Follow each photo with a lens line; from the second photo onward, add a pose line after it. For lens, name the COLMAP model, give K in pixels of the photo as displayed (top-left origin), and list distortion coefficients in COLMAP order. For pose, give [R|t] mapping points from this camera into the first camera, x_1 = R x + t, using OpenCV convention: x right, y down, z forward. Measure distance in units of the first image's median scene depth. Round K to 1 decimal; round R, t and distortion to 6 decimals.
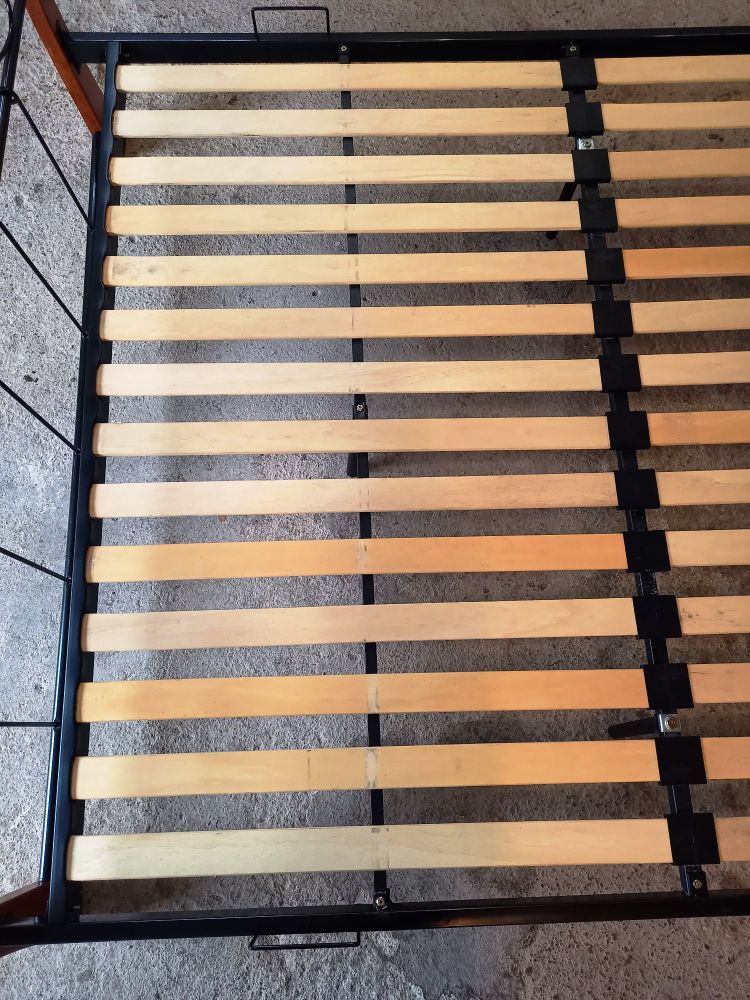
lens RADIAL K [[722.1, 0, 365.1], [0, 722.1, 500.1], [0, 0, 1]] dist [0.033420, -0.018591]
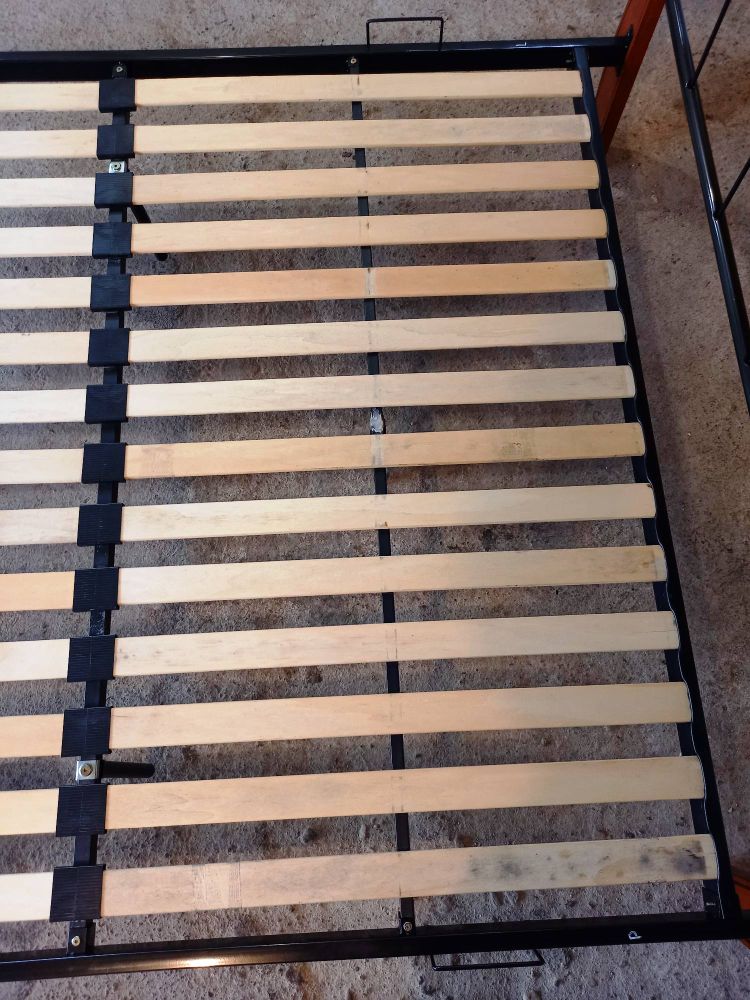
lens RADIAL K [[722.1, 0, 383.6], [0, 722.1, 502.9], [0, 0, 1]] dist [0.033420, -0.018591]
pose [[0.999901, -0.013859, 0.002483, 0.633323], [0.013874, 0.999886, -0.006041, -0.027485], [-0.002399, 0.006075, 0.999979, 0.026126]]
